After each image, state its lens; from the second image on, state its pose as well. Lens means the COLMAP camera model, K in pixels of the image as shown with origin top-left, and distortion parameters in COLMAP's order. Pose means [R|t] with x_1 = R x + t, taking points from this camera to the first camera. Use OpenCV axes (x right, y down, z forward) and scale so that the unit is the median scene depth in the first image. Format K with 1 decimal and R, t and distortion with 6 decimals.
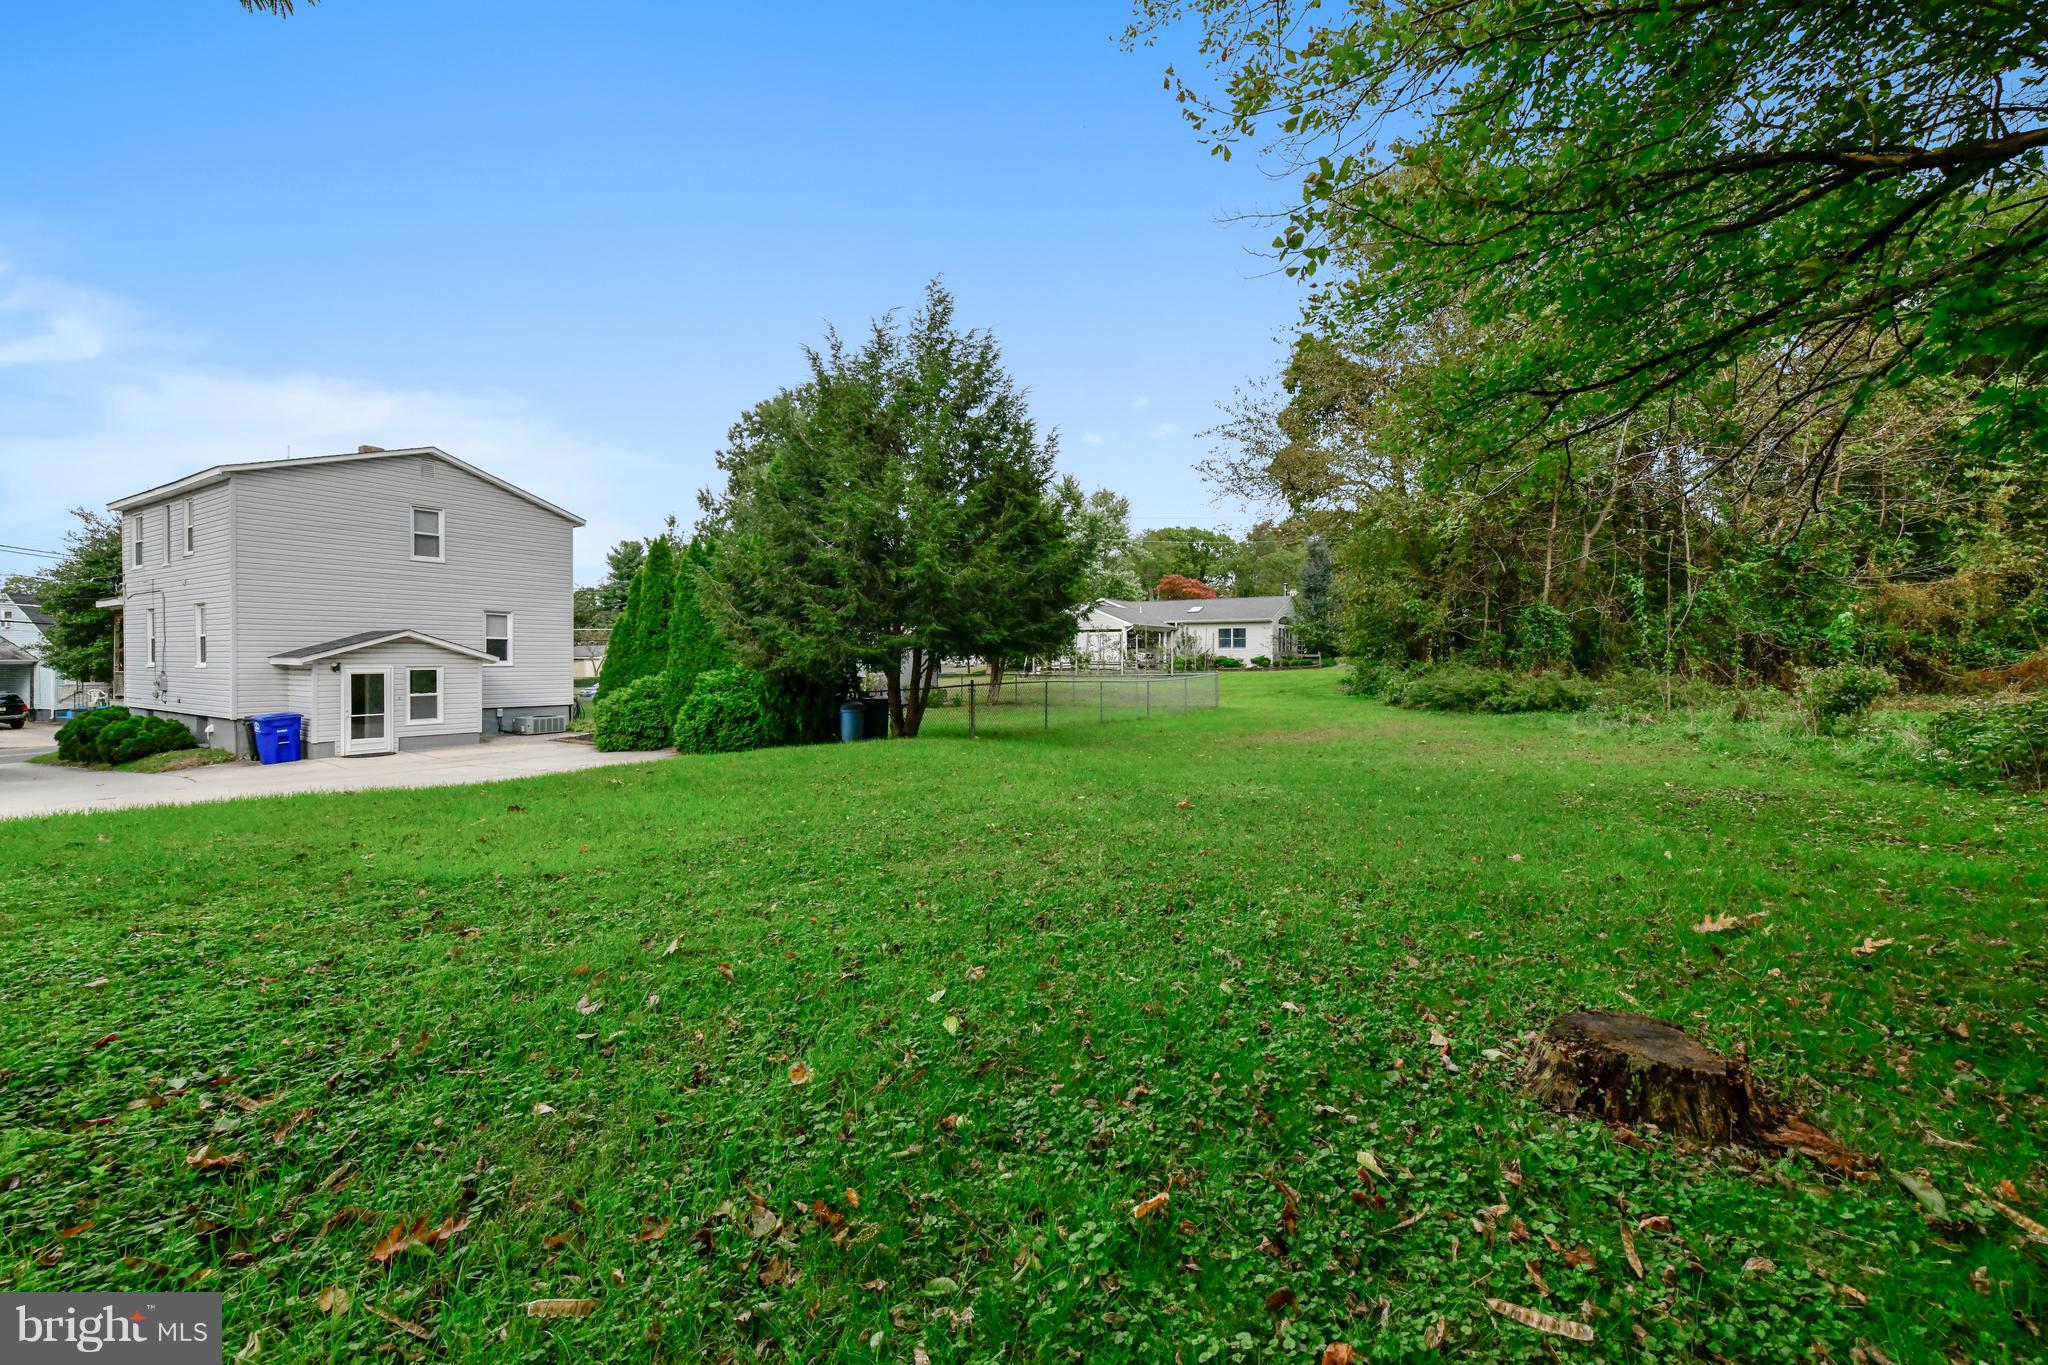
lens RADIAL K [[812.3, 0, 1023.9], [0, 812.3, 671.0], [0, 0, 1]] dist [-0.004943, 0.000555]
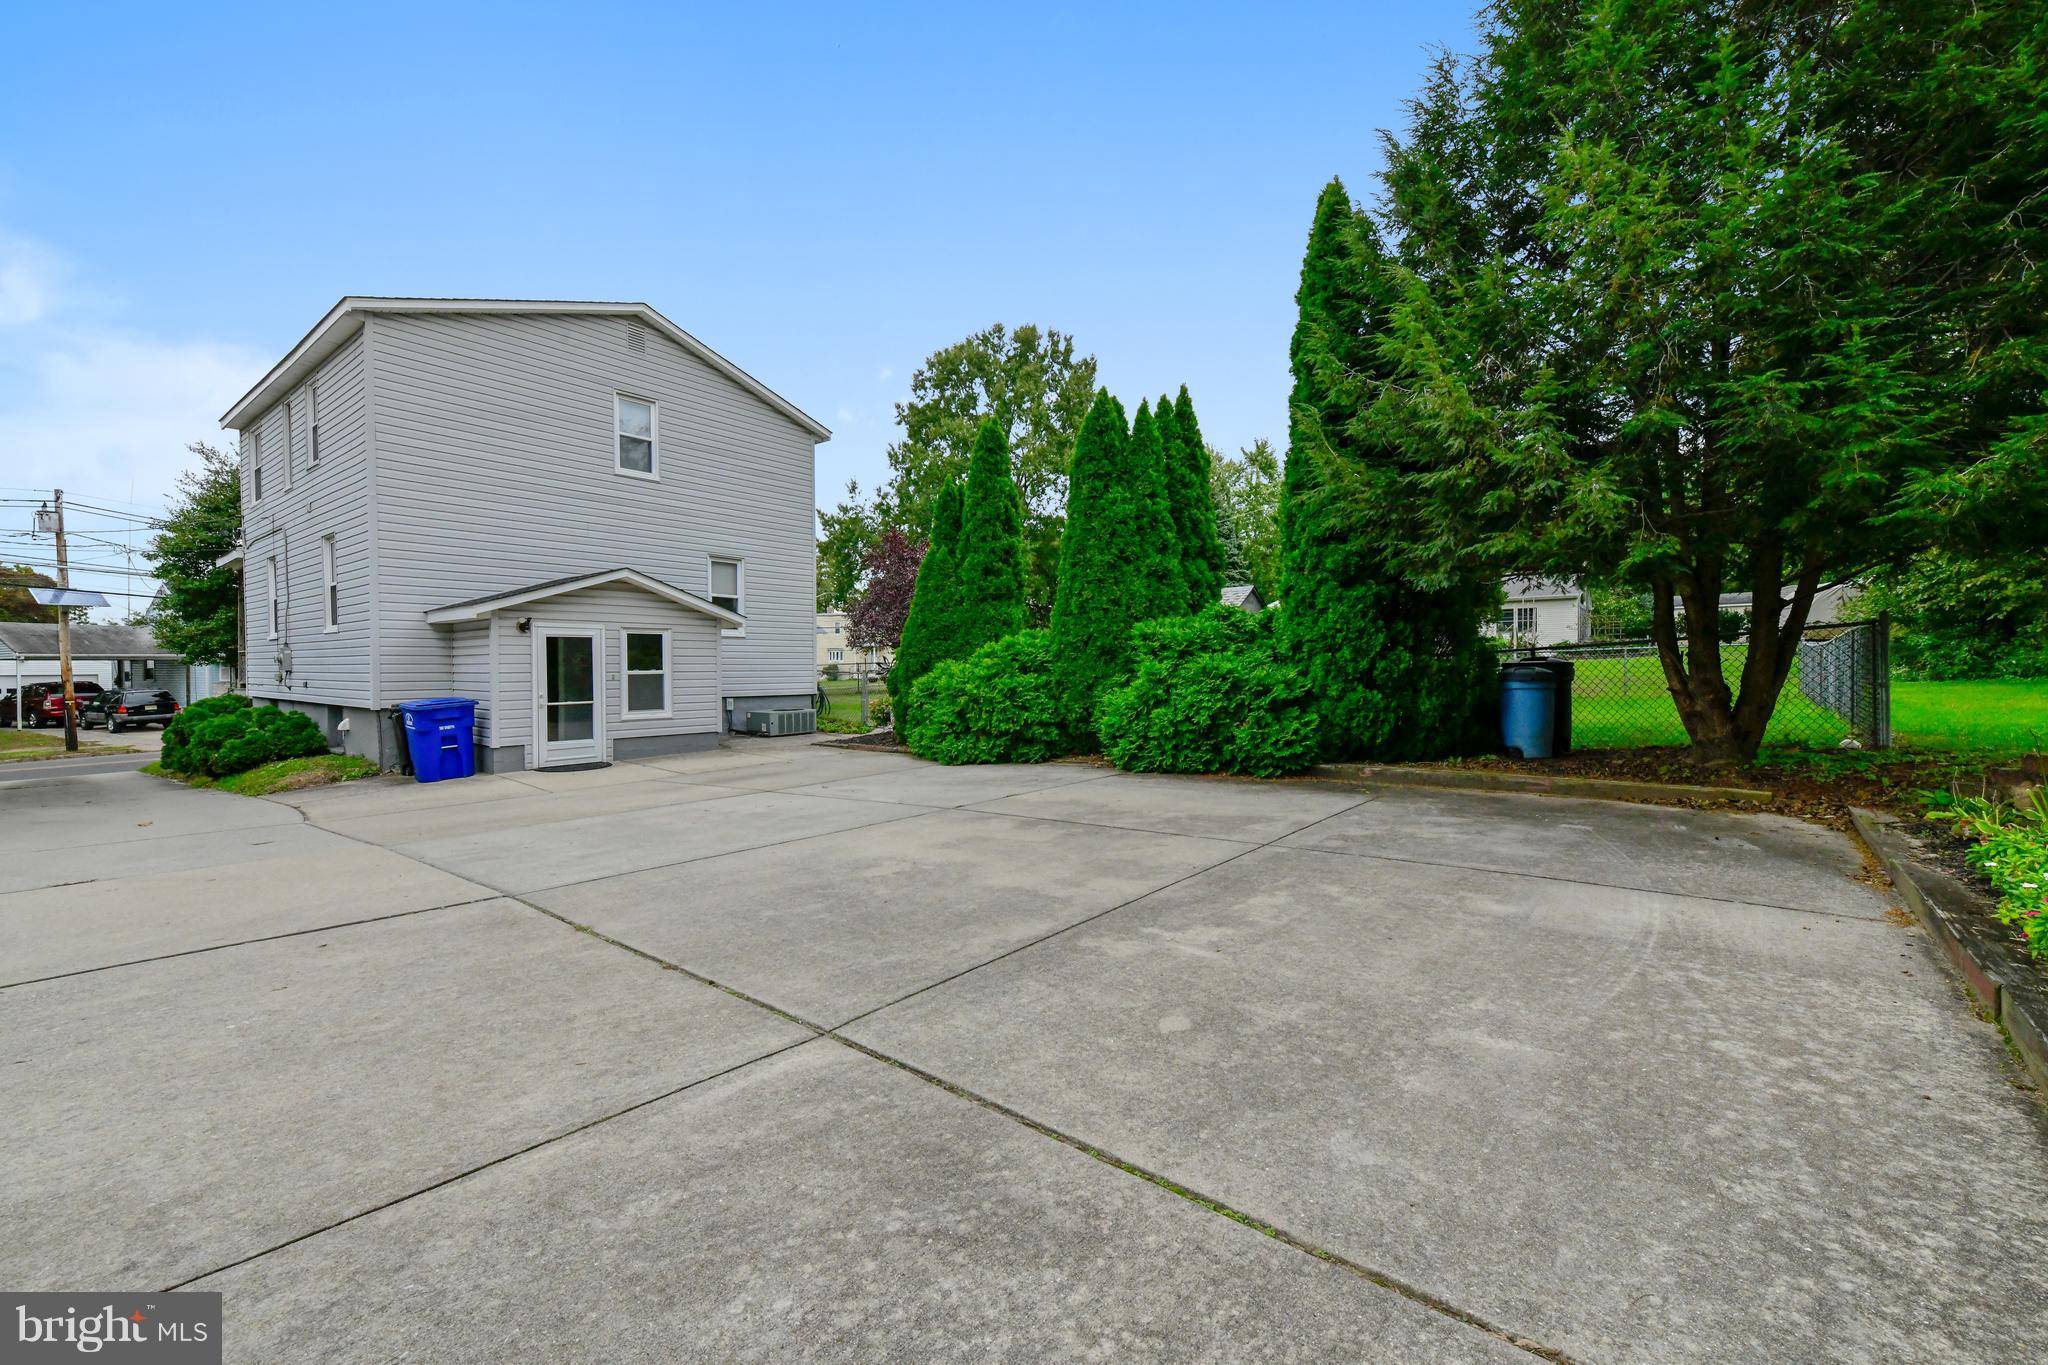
lens RADIAL K [[812.3, 0, 1015.2], [0, 812.3, 684.1], [0, 0, 1]] dist [-0.004943, 0.000555]
pose [[0.993080, -0.004650, -0.117347, -0.377112], [0.005712, 0.999946, 0.008722, 0.034451], [0.117300, -0.009332, 0.993053, 0.399462]]
